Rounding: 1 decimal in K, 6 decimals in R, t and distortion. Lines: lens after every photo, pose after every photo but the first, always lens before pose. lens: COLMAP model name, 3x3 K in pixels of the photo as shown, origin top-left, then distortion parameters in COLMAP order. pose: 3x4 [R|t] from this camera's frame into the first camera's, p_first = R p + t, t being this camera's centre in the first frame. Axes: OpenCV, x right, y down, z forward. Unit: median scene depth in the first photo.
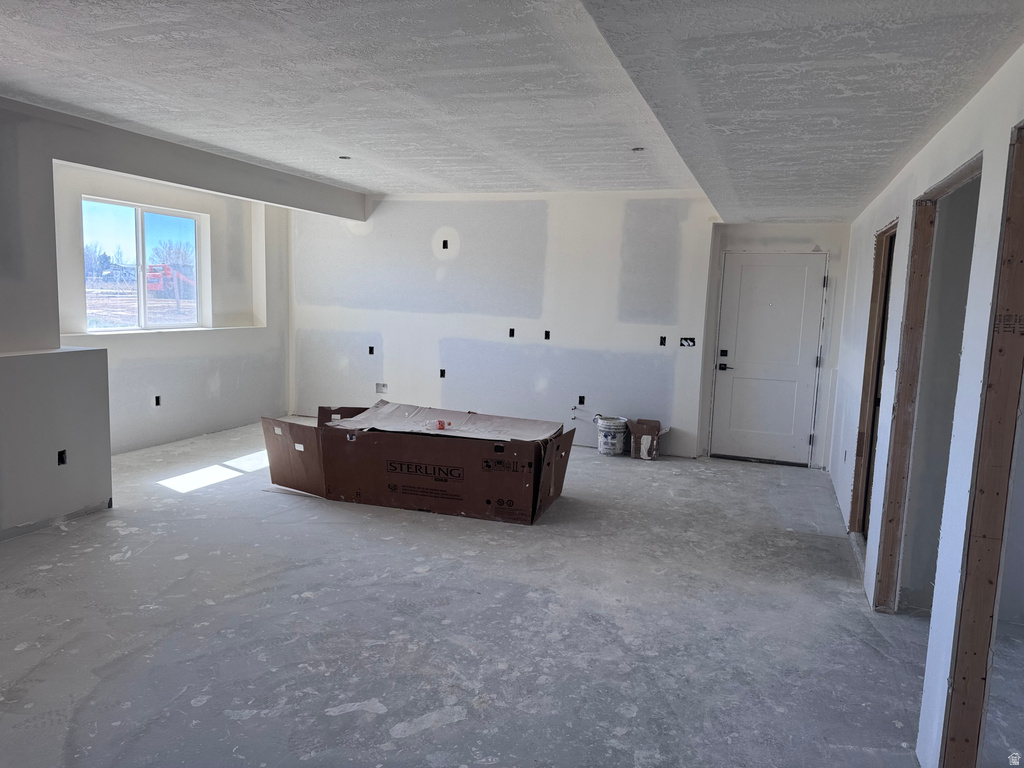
lens RADIAL K [[713.5, 0, 515.1], [0, 713.5, 383.1], [0, 0, 1]] dist [0.131664, -0.162468]
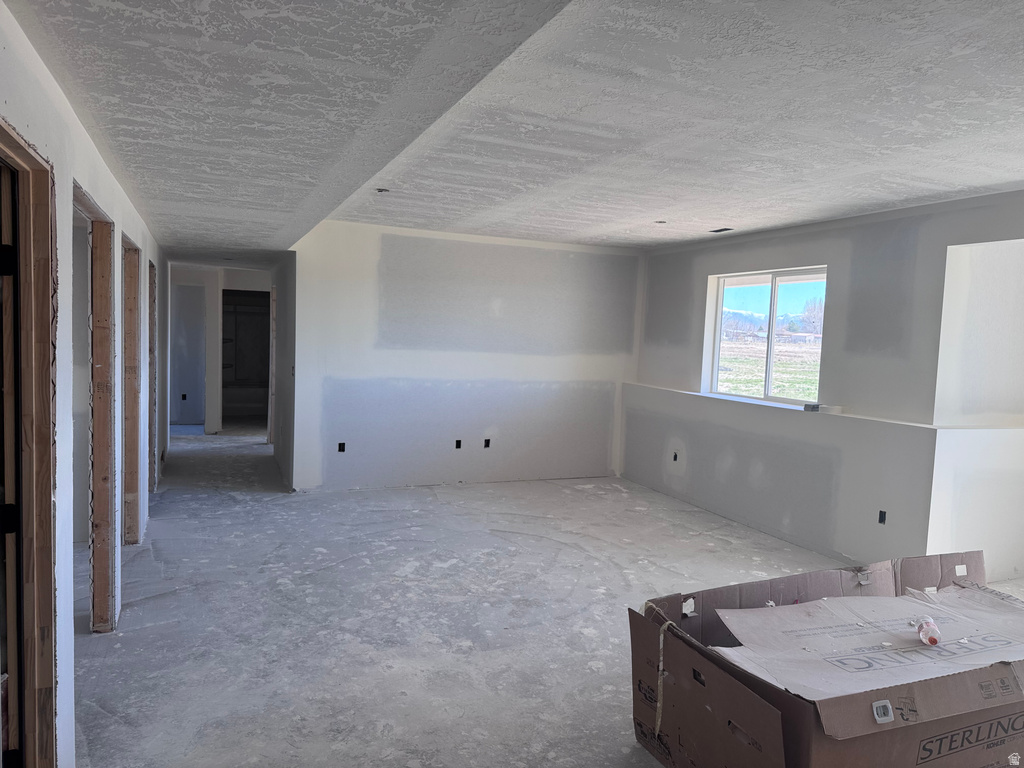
lens RADIAL K [[713.5, 0, 515.1], [0, 713.5, 383.1], [0, 0, 1]] dist [0.131664, -0.162468]
pose [[-0.730038, -0.015464, -0.683232, 0.548011], [-0.149306, 0.979202, 0.137371, -0.167568], [0.666898, 0.202297, -0.717163, 1.400176]]
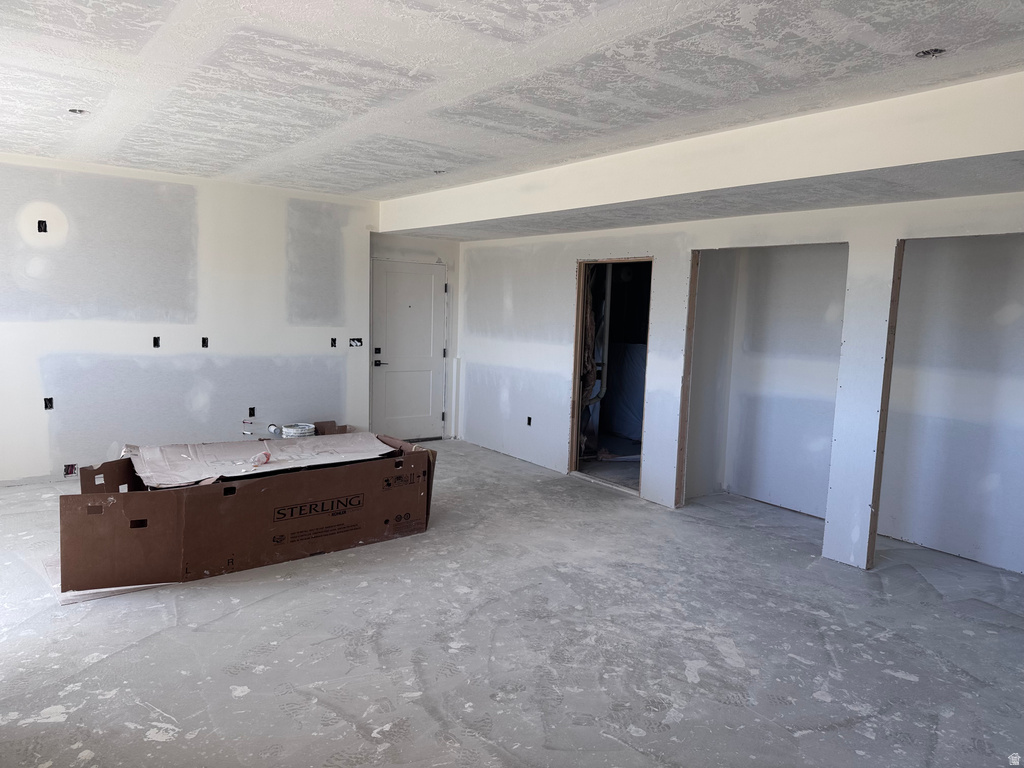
lens RADIAL K [[713.5, 0, 515.1], [0, 713.5, 383.1], [0, 0, 1]] dist [0.131664, -0.162468]
pose [[0.548156, -0.106290, 0.829595, -0.792798], [0.086193, 0.993790, 0.070376, -0.079622], [-0.831923, 0.032928, 0.553913, 0.339908]]
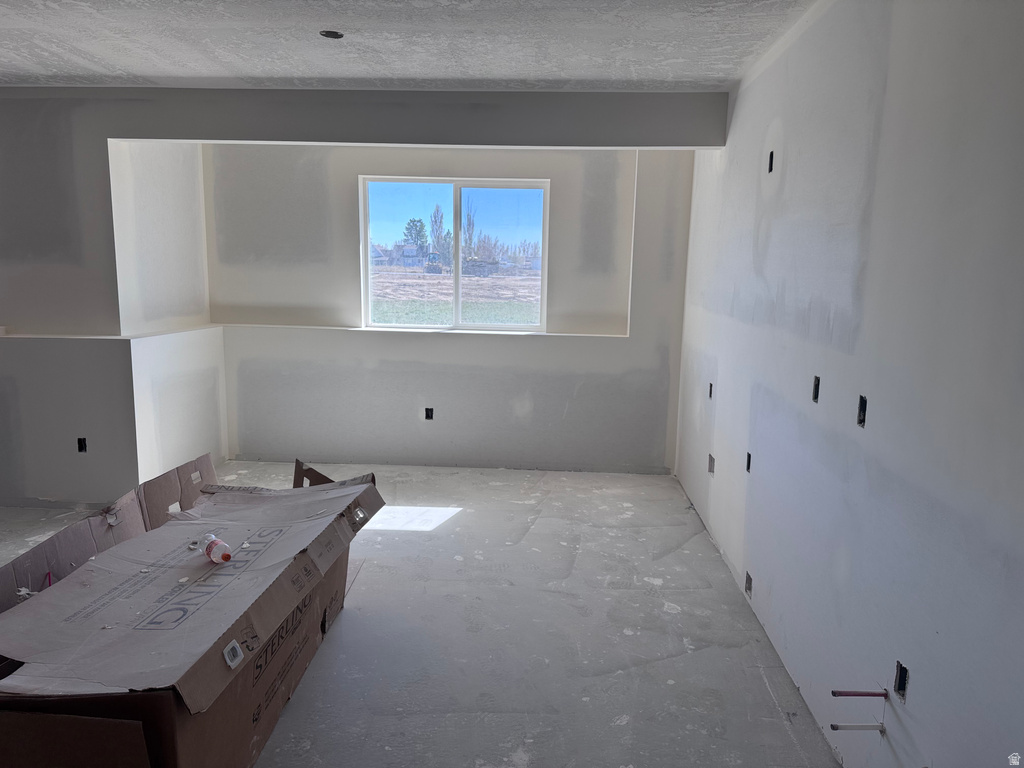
lens RADIAL K [[721.6, 0, 512.0], [0, 721.6, 384.0], [0, 0, 1]] dist [-0.003852, -0.008434]
pose [[0.298122, 0.123539, -0.946500, 0.467466], [-0.129015, 0.987705, 0.088280, -0.141703], [0.945769, 0.095794, 0.310395, 1.257487]]
